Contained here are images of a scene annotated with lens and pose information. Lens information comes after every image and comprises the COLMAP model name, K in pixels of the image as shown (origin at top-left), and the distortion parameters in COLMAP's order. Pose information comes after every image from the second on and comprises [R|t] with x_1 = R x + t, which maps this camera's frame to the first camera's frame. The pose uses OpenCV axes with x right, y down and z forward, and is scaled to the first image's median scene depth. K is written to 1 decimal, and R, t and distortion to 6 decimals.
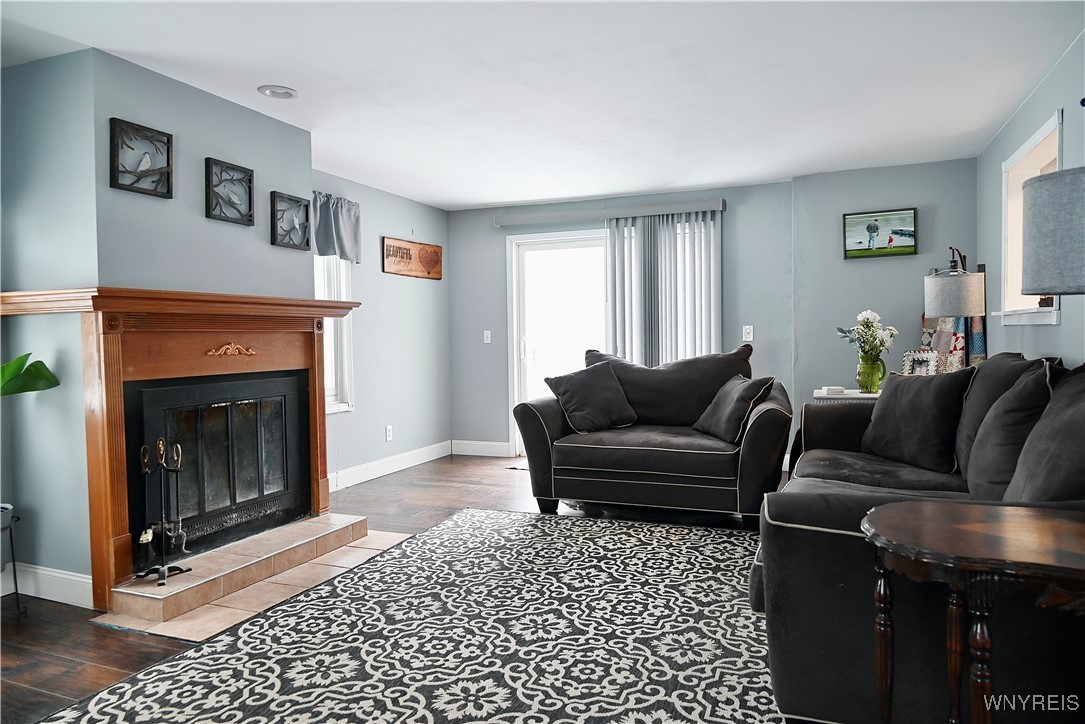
lens RADIAL K [[717.7, 0, 542.1], [0, 717.7, 358.6], [0, 0, 1]] dist [0.000203, -0.002179]
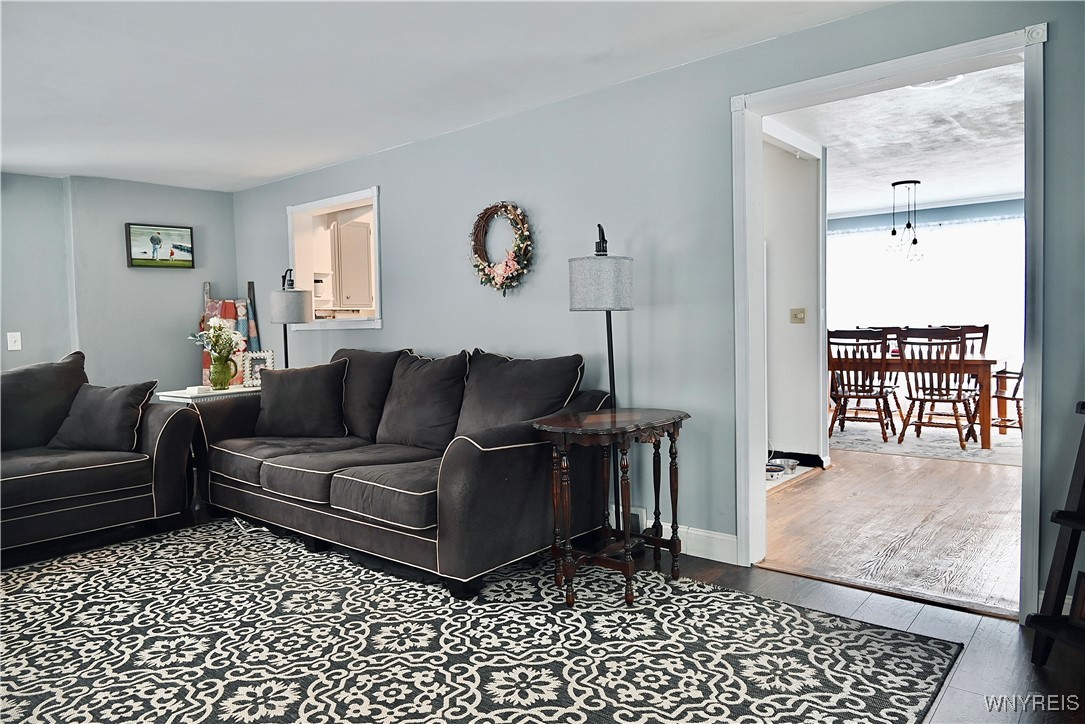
lens RADIAL K [[717.7, 0, 542.7], [0, 717.7, 361.8], [0, 0, 1]] dist [0.000203, -0.002179]
pose [[0.309533, -0.043282, 0.949903, -0.605704], [0.051376, 0.998266, 0.028745, -0.003547], [-0.949500, 0.039905, 0.311220, 0.200100]]
